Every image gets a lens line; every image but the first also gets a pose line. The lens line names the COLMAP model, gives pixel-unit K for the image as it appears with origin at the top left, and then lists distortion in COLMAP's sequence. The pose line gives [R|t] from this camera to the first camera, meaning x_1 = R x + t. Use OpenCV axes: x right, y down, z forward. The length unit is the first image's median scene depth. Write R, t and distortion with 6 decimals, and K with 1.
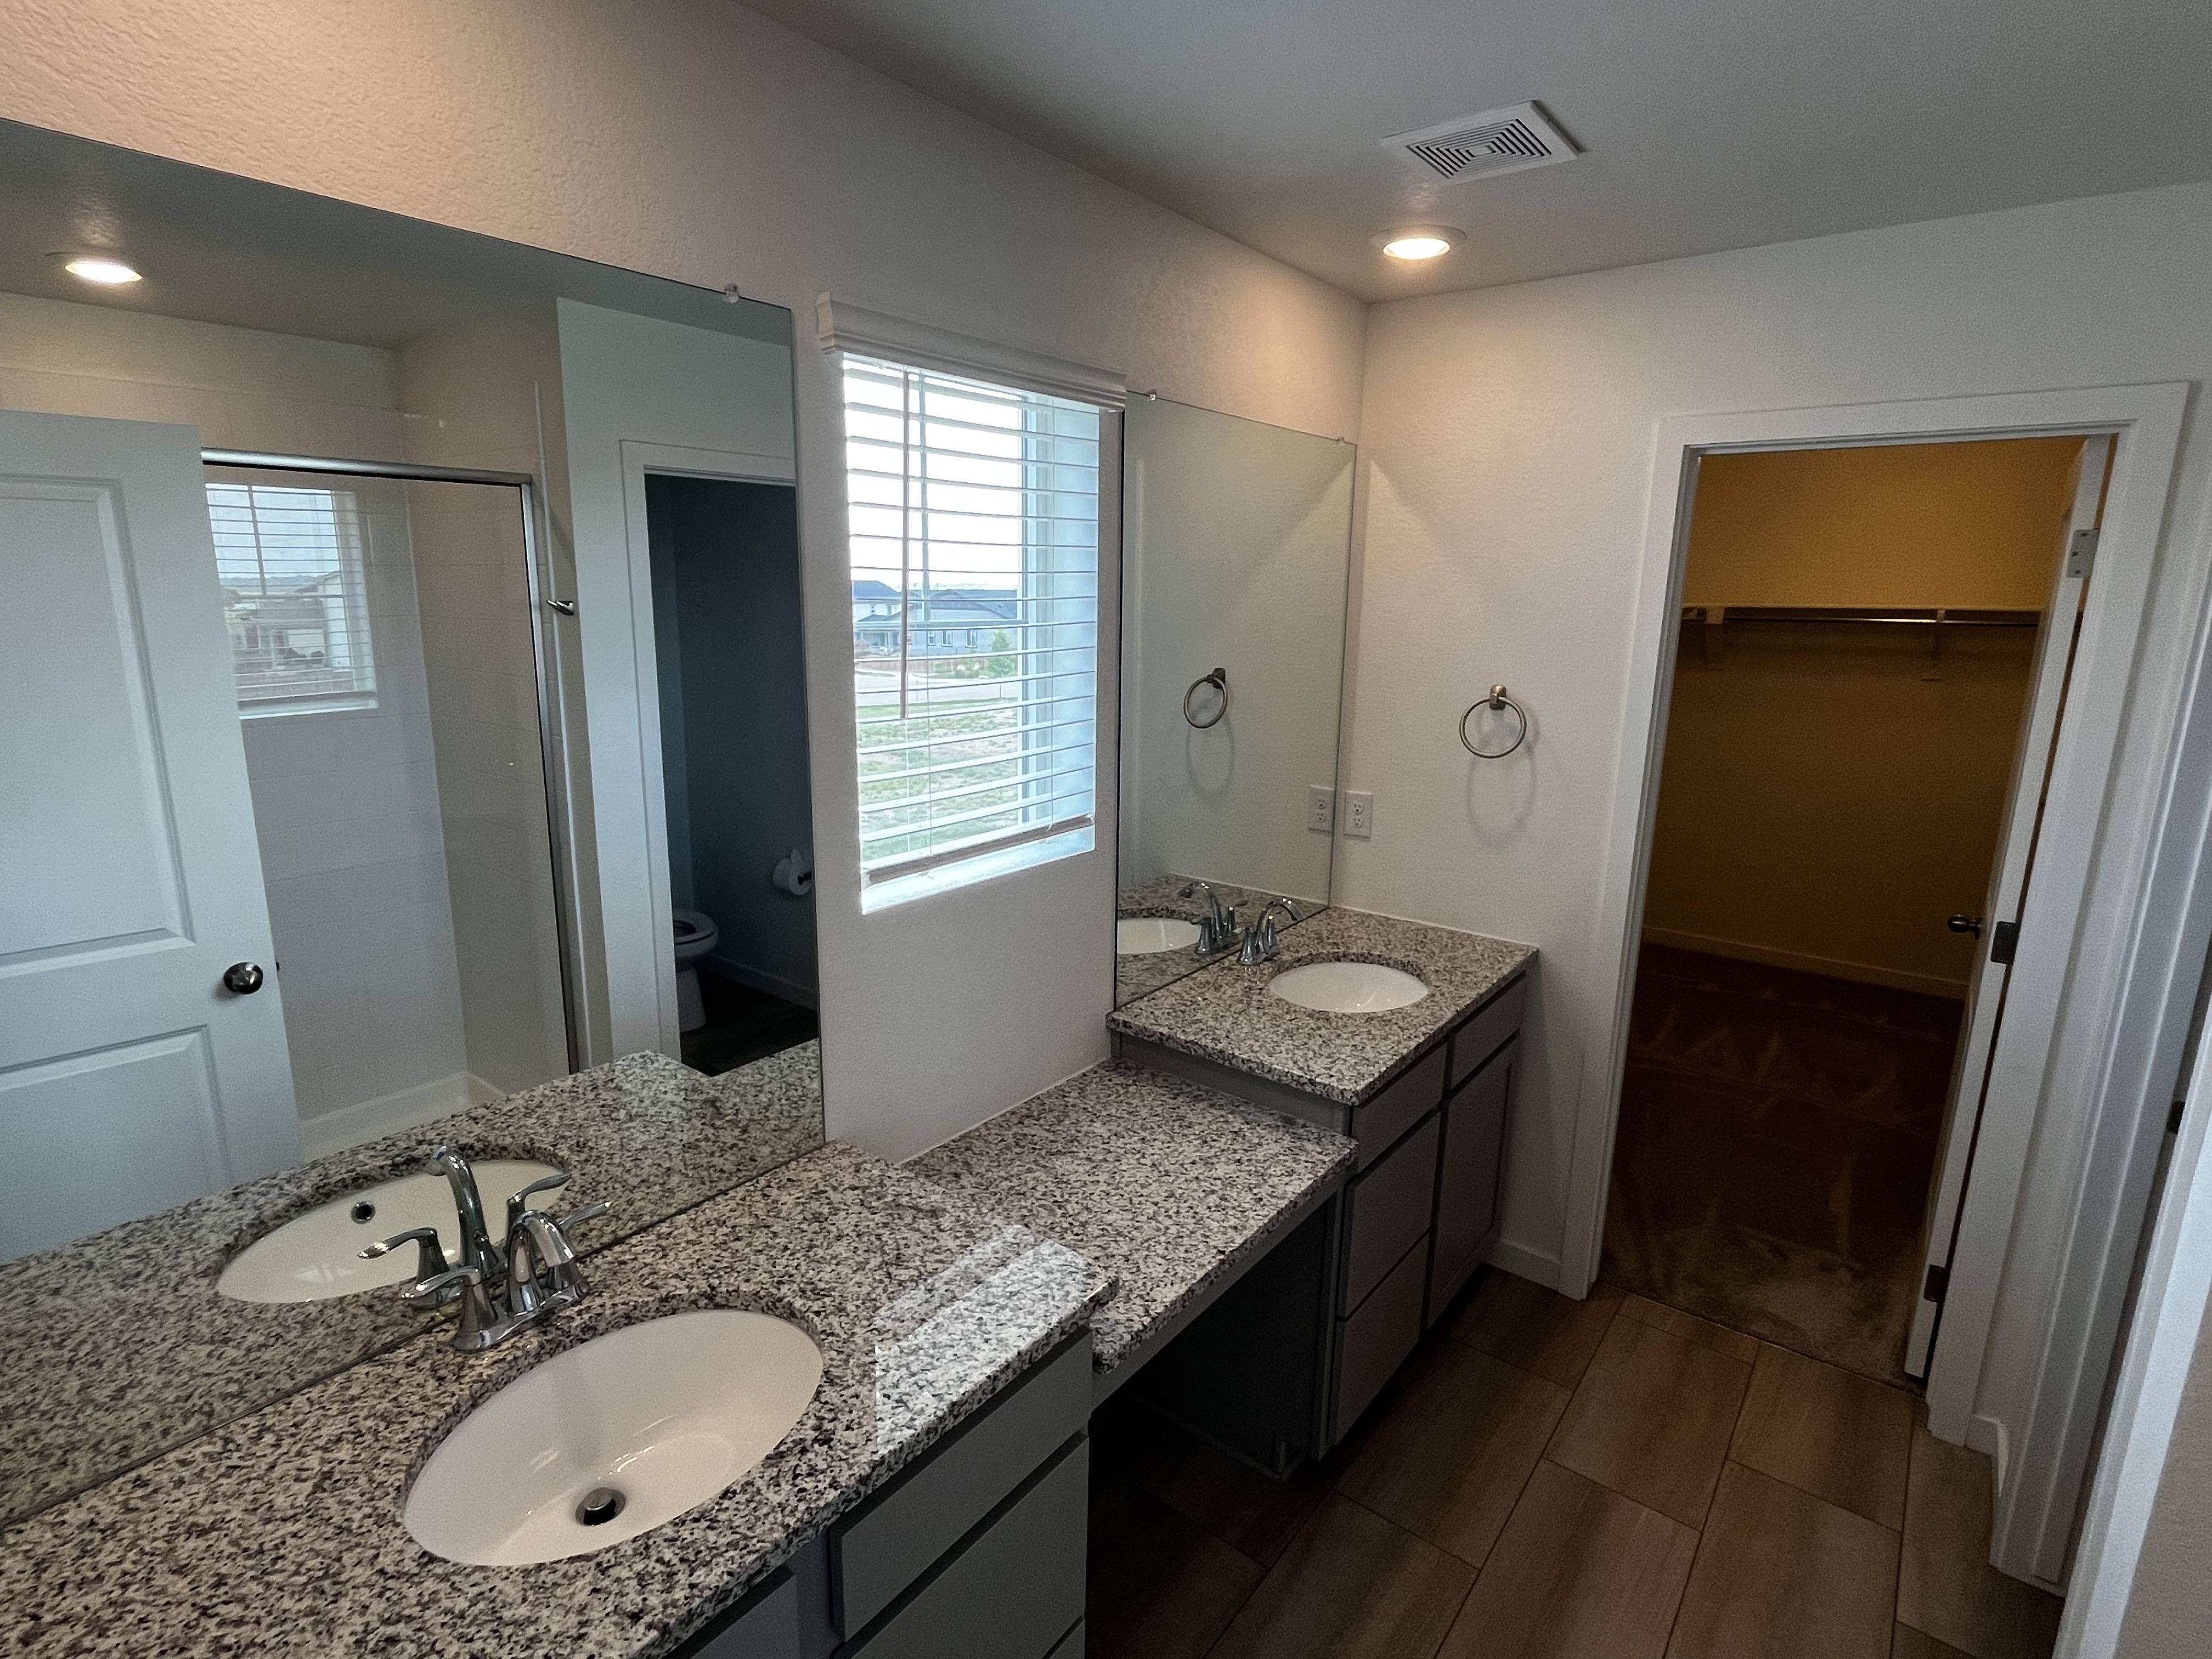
lens RADIAL K [[1116.0, 0, 1102.2], [0, 1116.0, 825.9], [0, 0, 1]] dist [-0.003376, 0.001385]
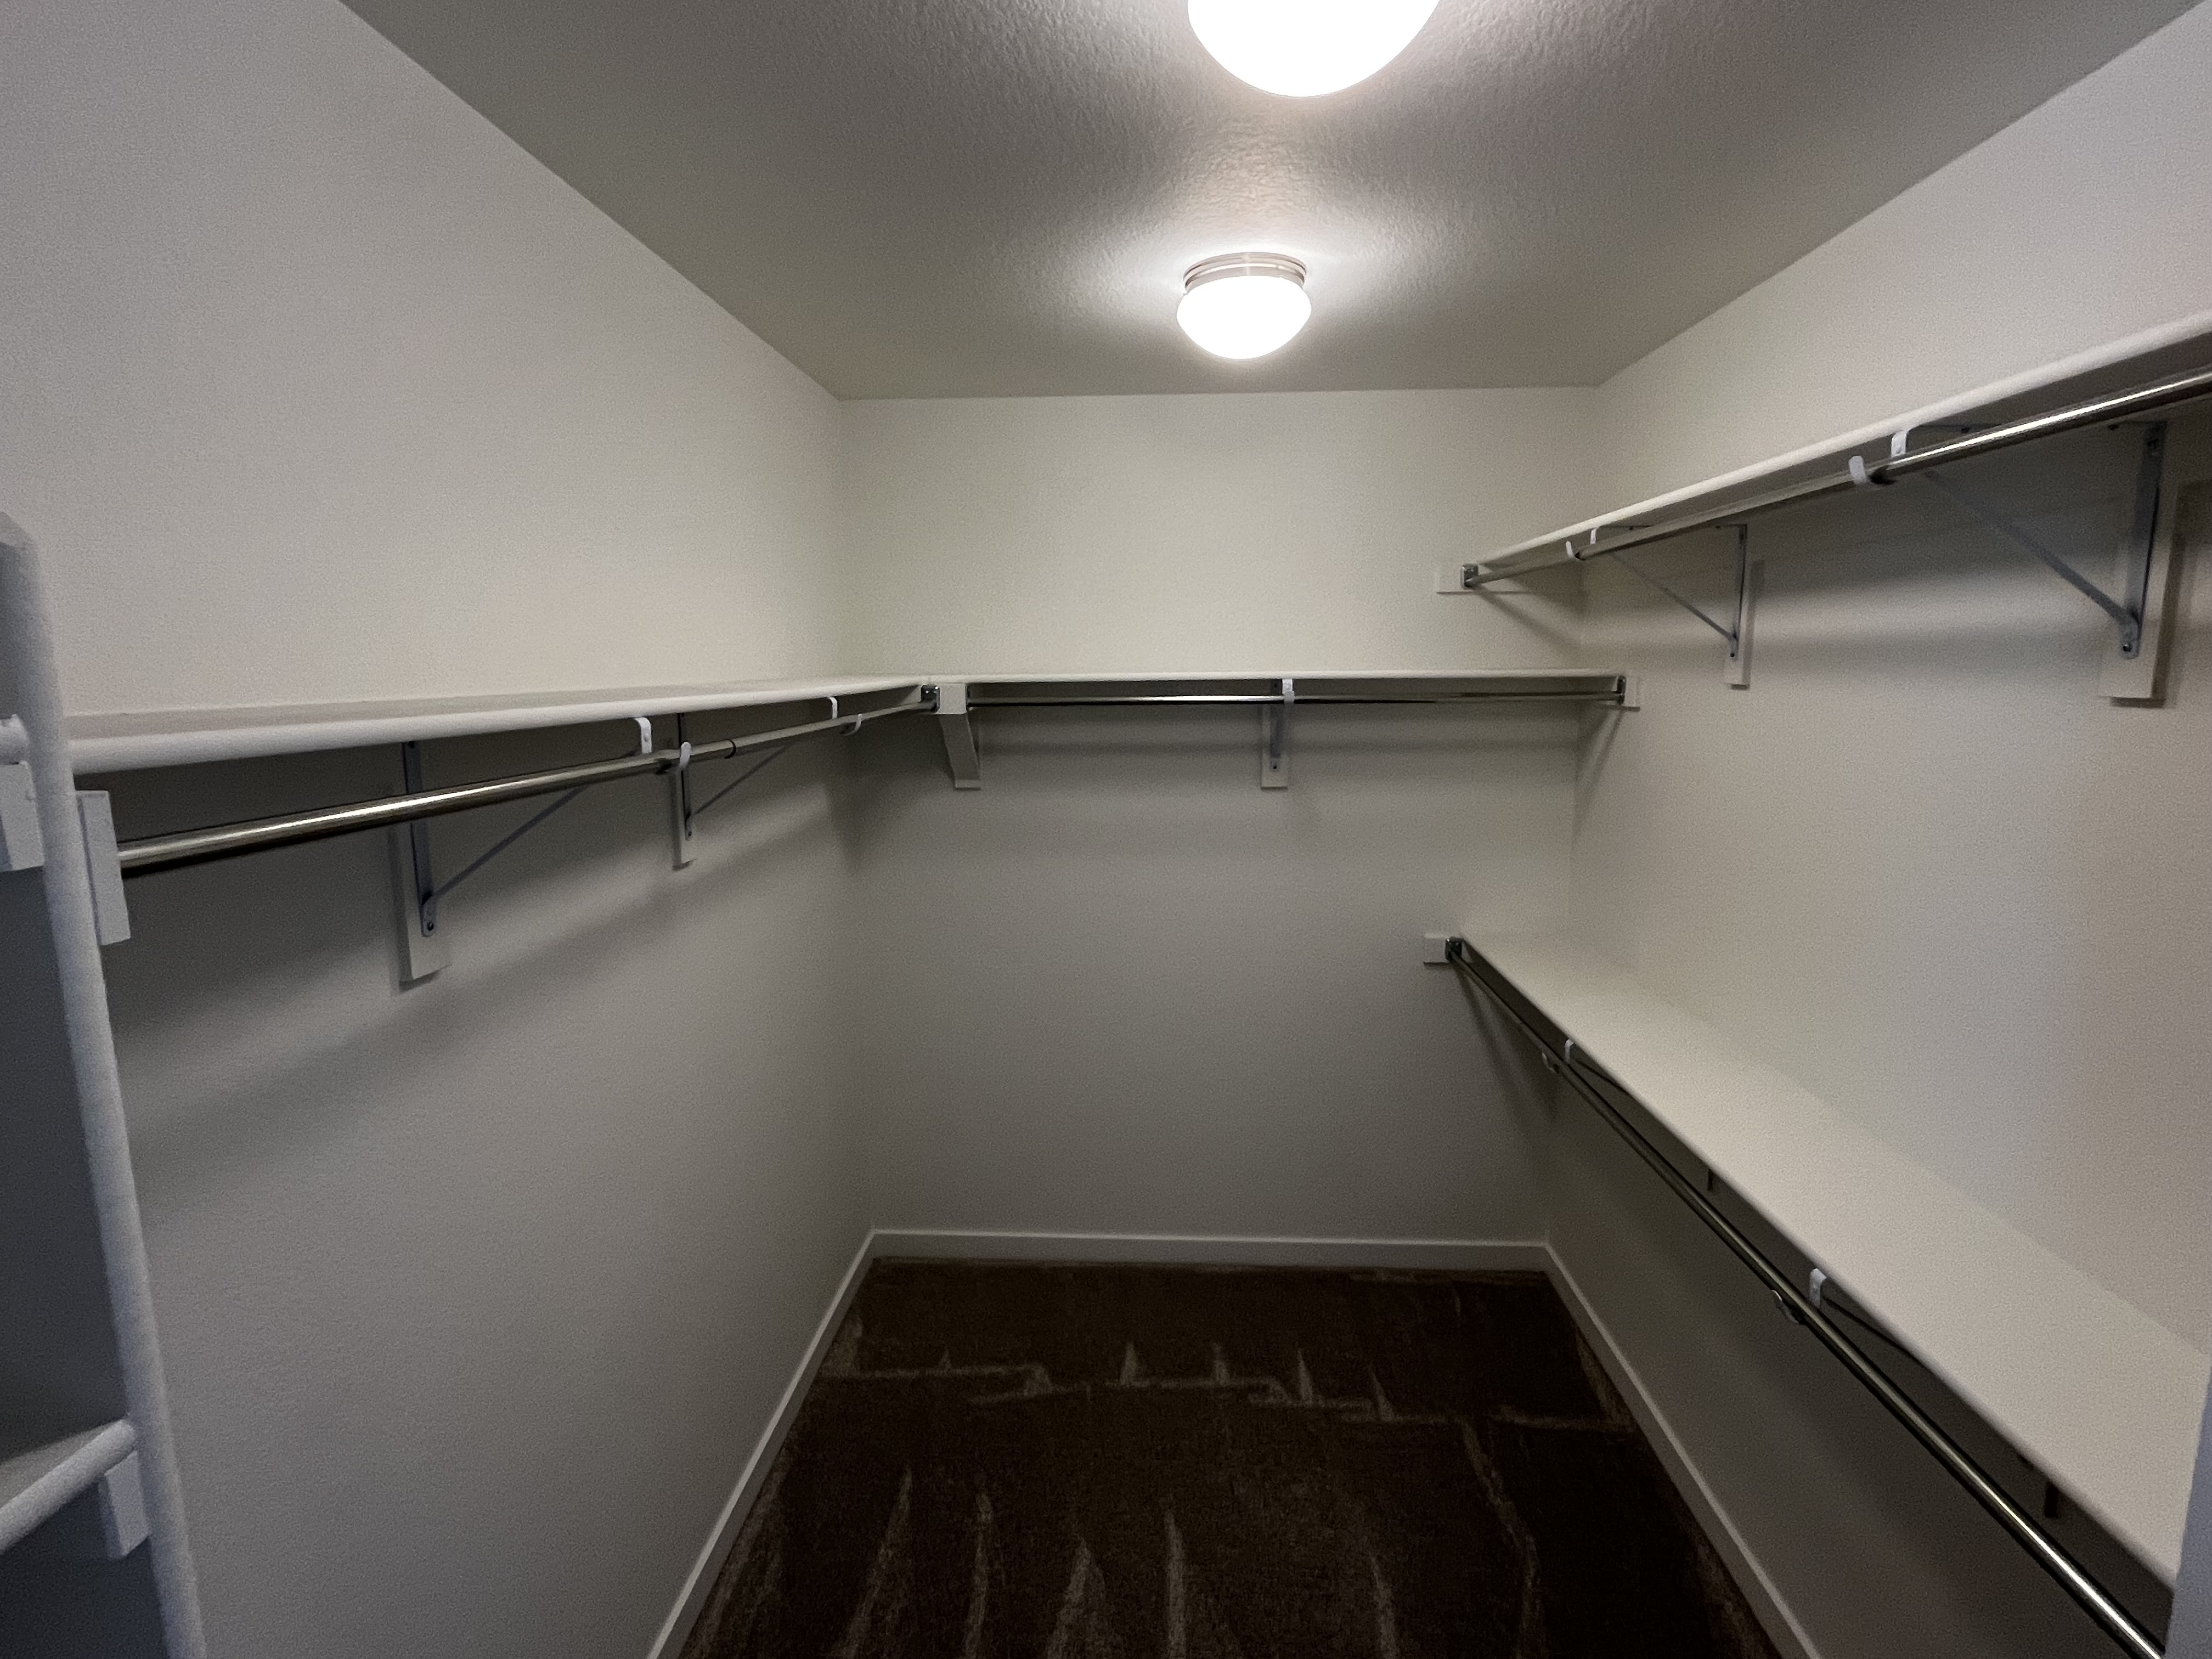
lens RADIAL K [[1116.0, 0, 1105.7], [0, 1116.0, 833.0], [0, 0, 1]] dist [-0.003376, 0.001385]
pose [[0.817941, -0.106640, 0.565332, 0.302436], [0.139617, 0.990088, -0.015240, -0.107489], [-0.558103, 0.091396, 0.824723, 0.526522]]
